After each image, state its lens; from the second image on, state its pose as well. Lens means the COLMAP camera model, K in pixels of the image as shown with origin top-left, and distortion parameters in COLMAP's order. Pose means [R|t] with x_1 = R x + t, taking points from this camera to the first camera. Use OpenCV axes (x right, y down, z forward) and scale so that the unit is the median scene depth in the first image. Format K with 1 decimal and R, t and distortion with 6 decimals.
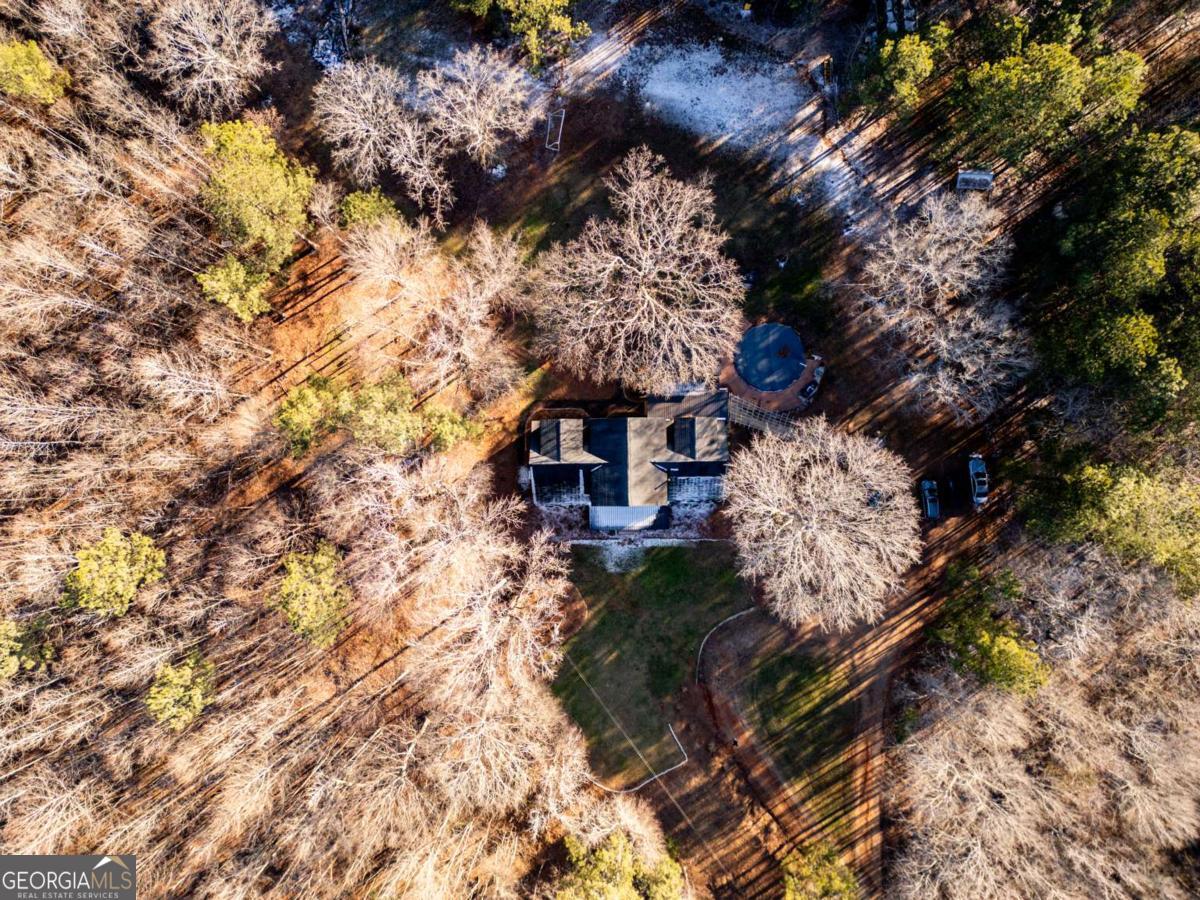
lens RADIAL K [[832.5, 0, 600.0], [0, 832.5, 450.0], [0, 0, 1]] dist [0.065255, -0.002759]
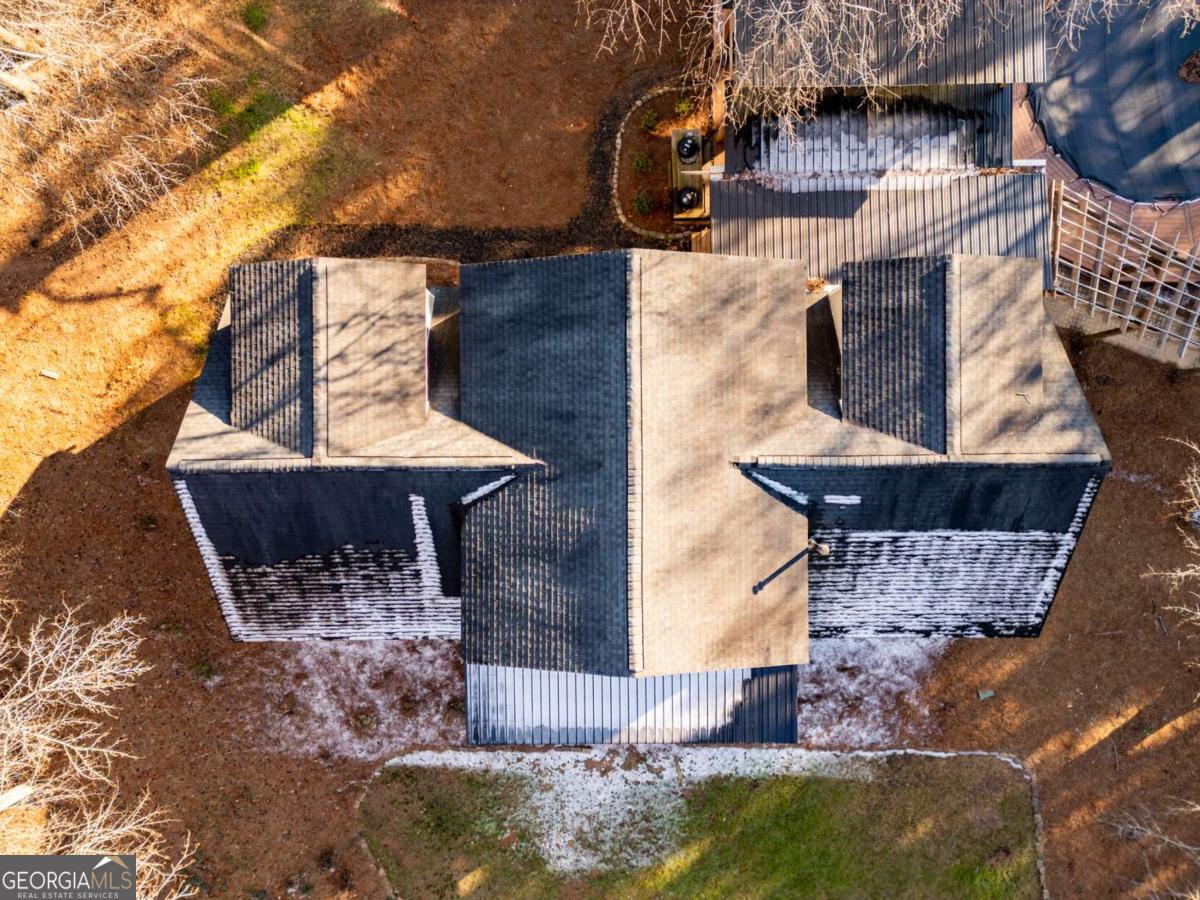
lens RADIAL K [[832.5, 0, 600.0], [0, 832.5, 450.0], [0, 0, 1]] dist [0.065255, -0.002759]
pose [[0.999835, 0.010450, 0.014842, 0.022036], [-0.010421, 0.999944, -0.001994, 0.011687], [-0.014862, 0.001839, 0.999888, 0.779221]]
